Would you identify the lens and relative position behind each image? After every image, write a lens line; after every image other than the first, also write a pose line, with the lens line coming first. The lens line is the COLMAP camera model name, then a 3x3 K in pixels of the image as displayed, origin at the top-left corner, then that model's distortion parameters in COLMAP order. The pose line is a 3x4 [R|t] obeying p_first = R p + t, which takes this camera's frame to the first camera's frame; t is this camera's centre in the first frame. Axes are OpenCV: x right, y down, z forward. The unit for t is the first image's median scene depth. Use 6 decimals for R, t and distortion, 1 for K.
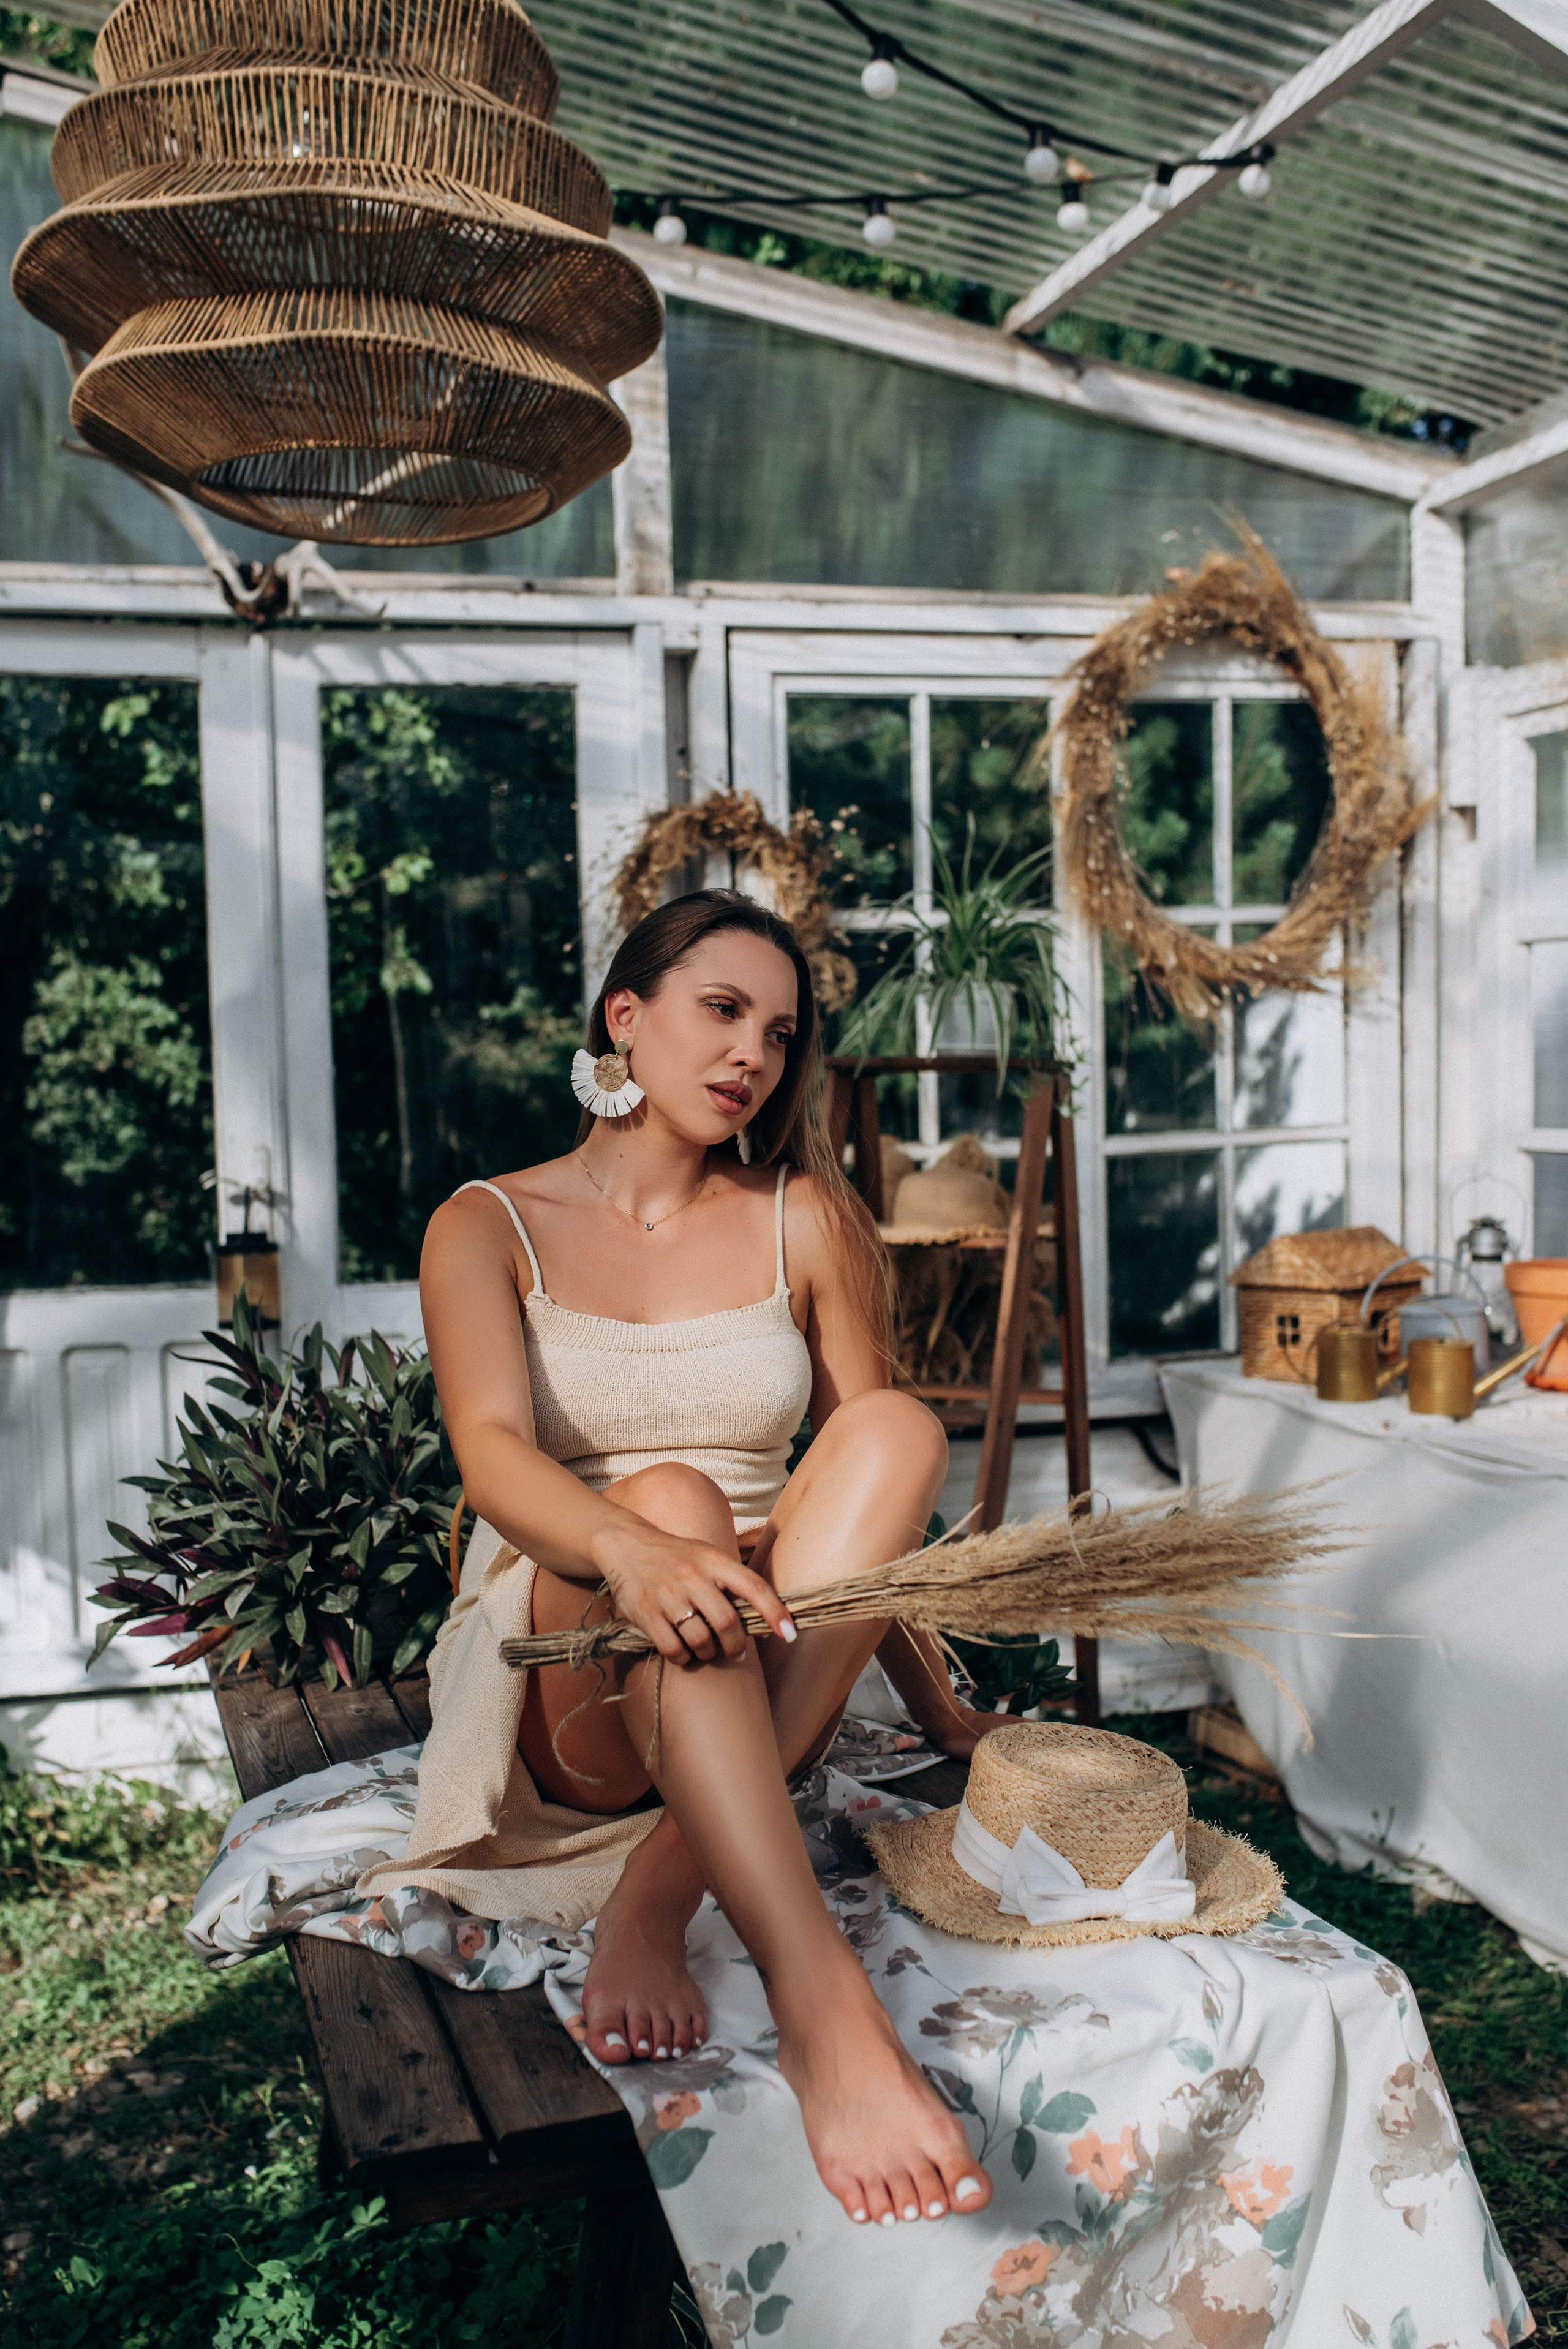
lens RADIAL K [[2346.3, 0, 806.1], [0, 2346.3, 1179.8], [0, 0, 1]] dist [-0.049391, 0.159800]
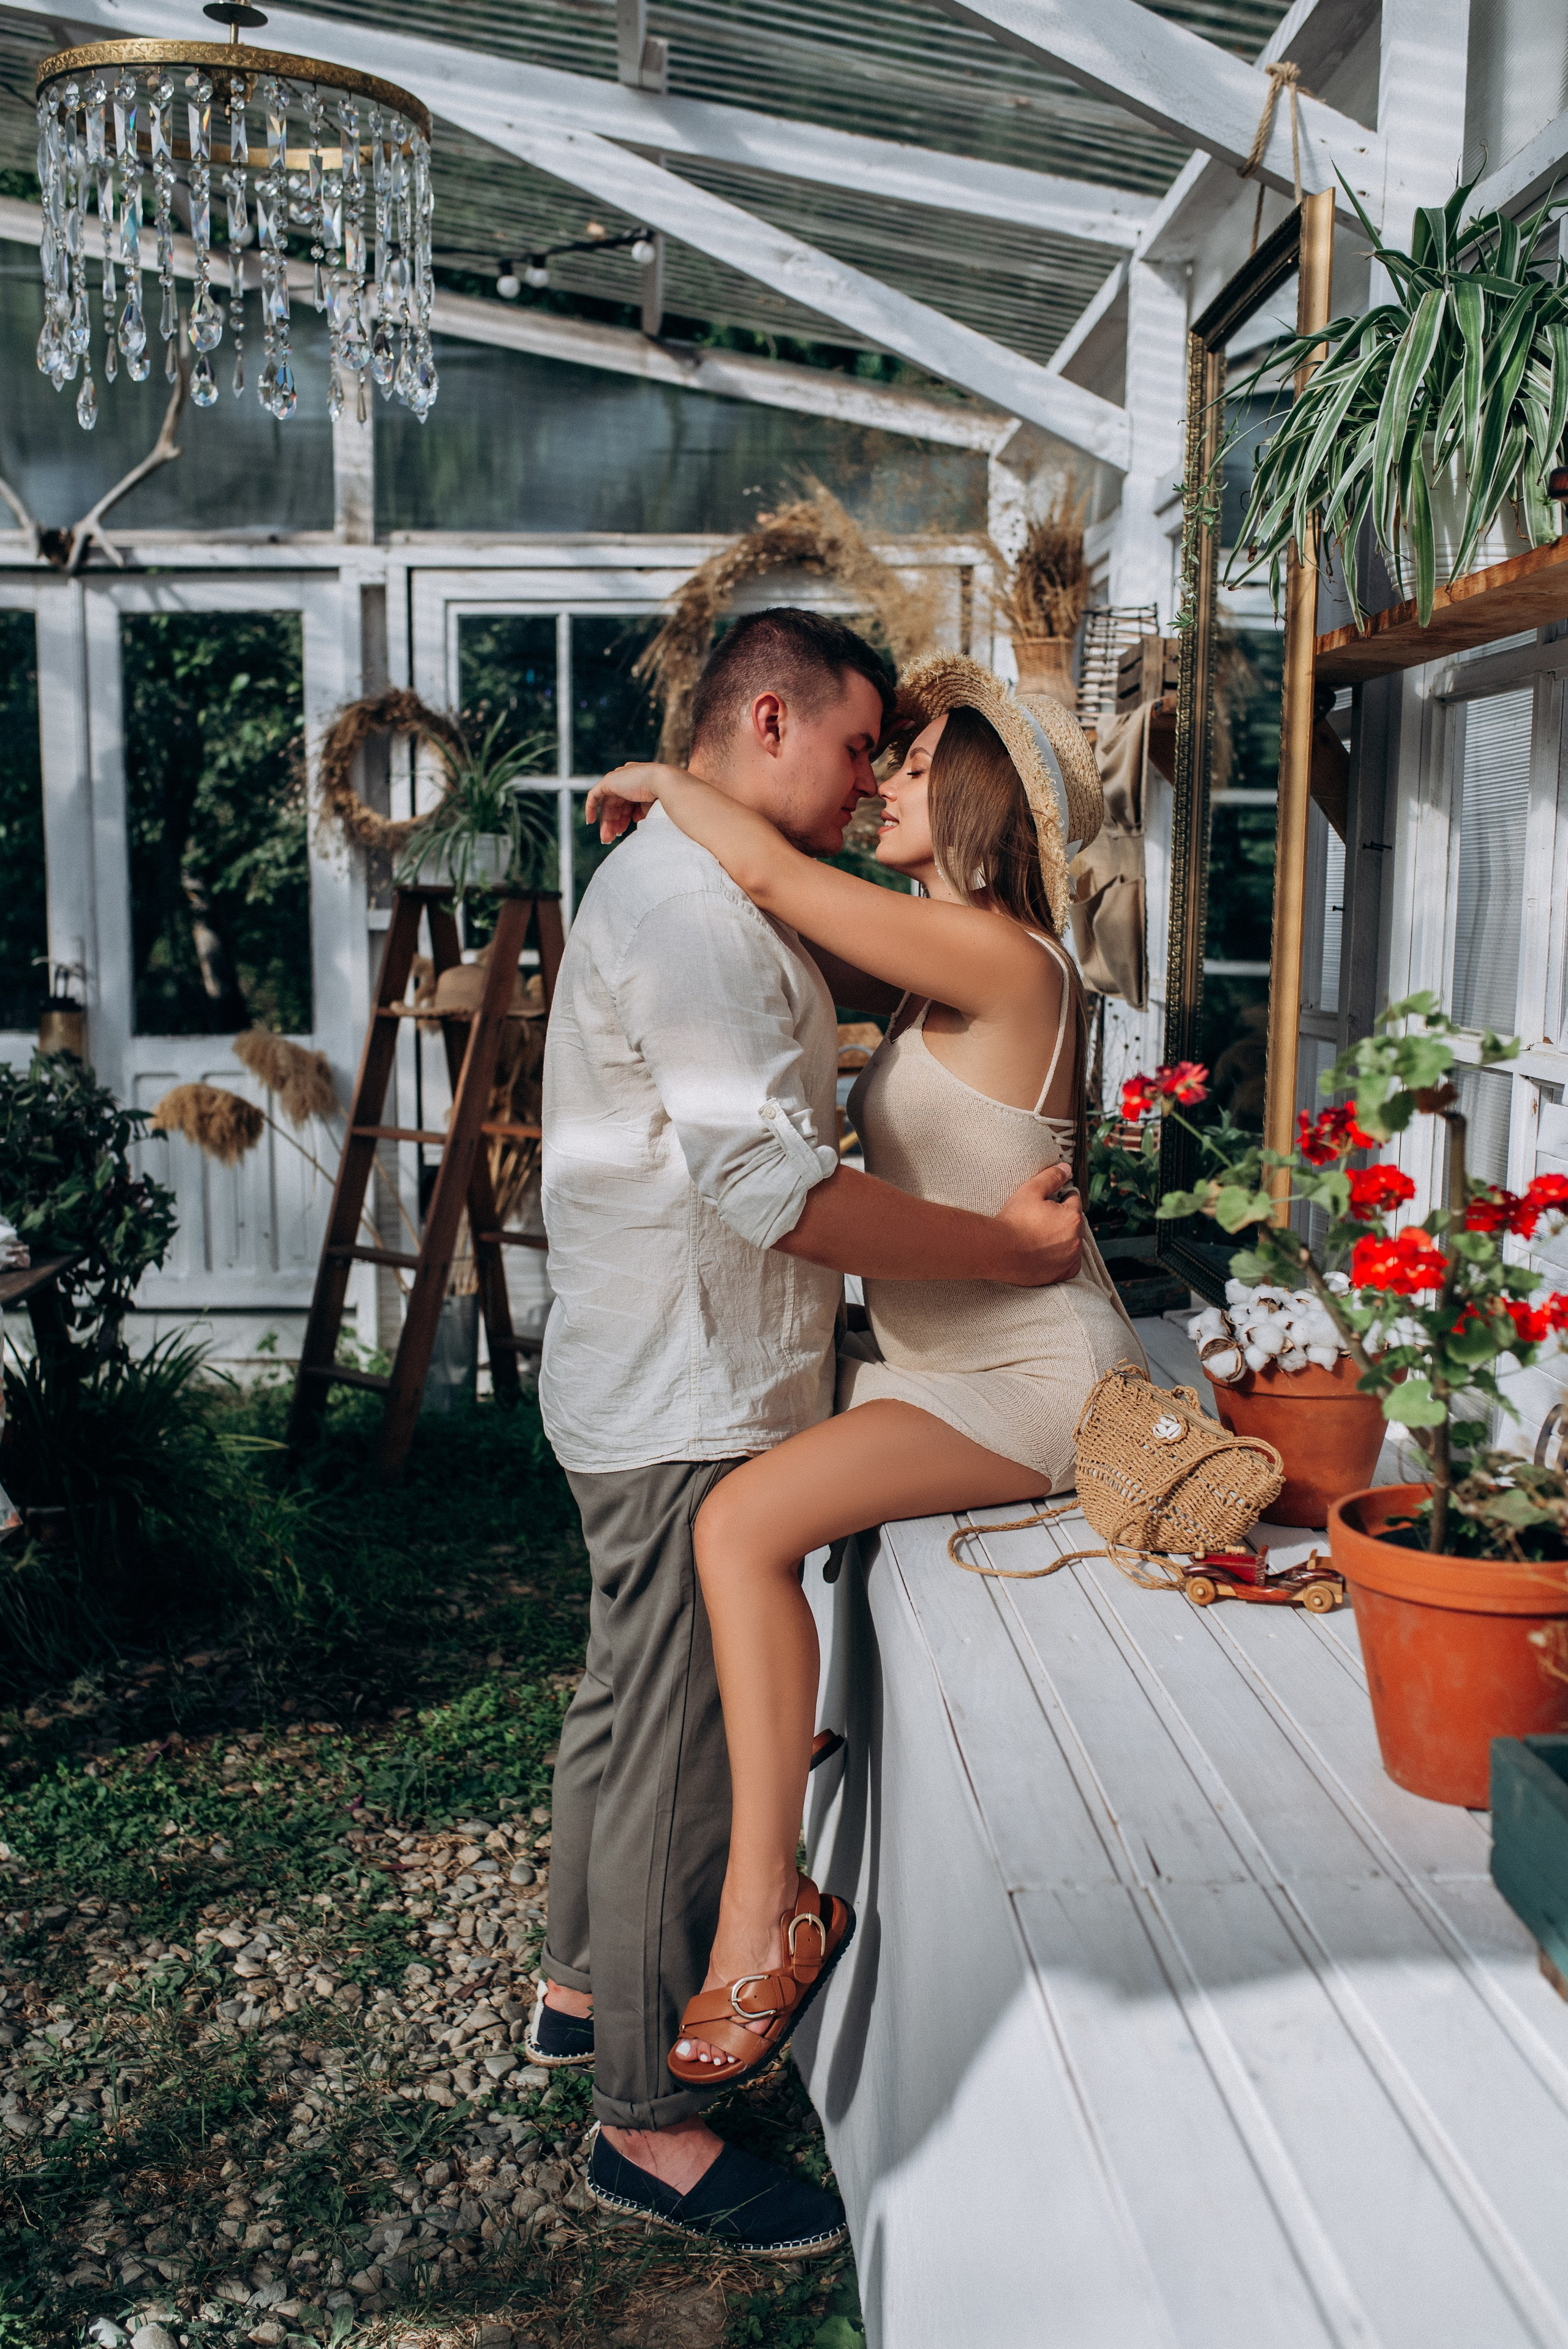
lens RADIAL K [[2246.4, 0, 794.0], [0, 2246.4, 1196.1], [0, 0, 1]] dist [-0.063231, 0.008408]
pose [[0.969992, 0.061773, -0.235160, 0.501101], [-0.041829, 0.995164, 0.088880, 0.003548], [0.239513, -0.076376, 0.967884, -0.227802]]
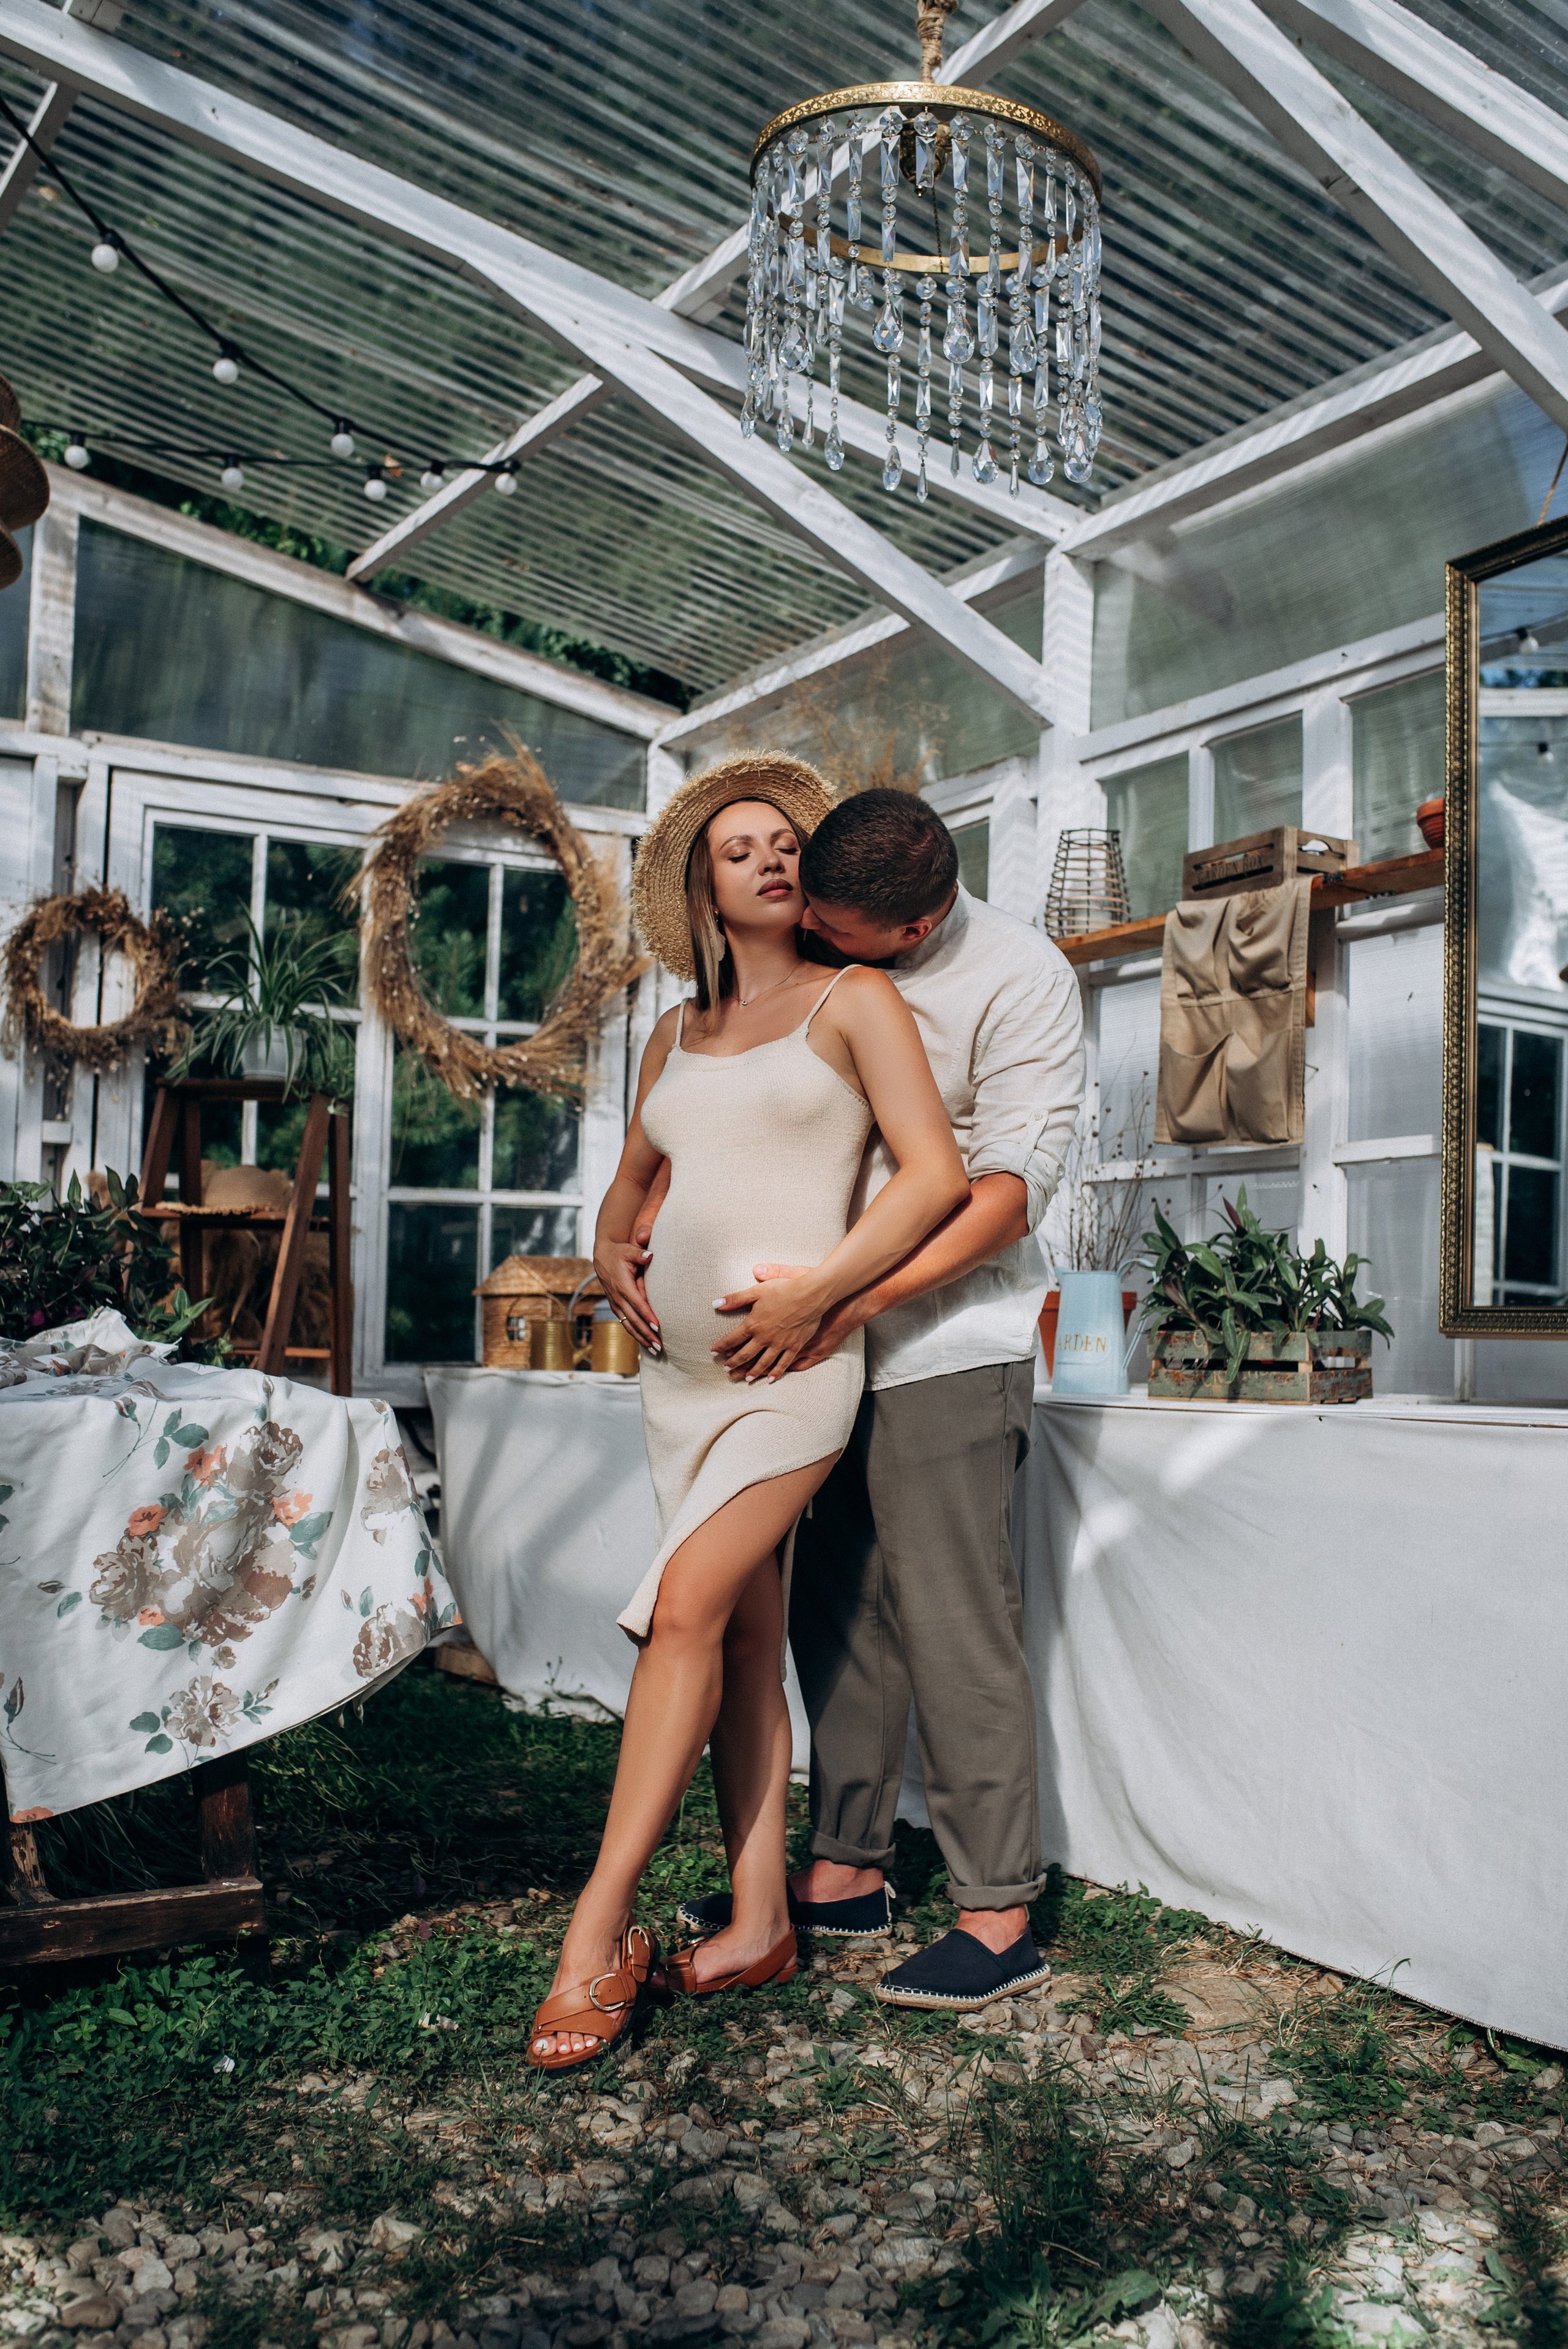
lens RADIAL K [[2232.1, 0, 784.0], [0, 2232.1, 1174.5], [0, 0, 1]] dist [-0.017758, 0.017110]
pose [[0.969053, 0.062620, 0.238777, 0.046572], [-0.031670, 0.990834, -0.131320, 0.136263], [-0.244812, 0.119694, 0.962154, -0.249850]]
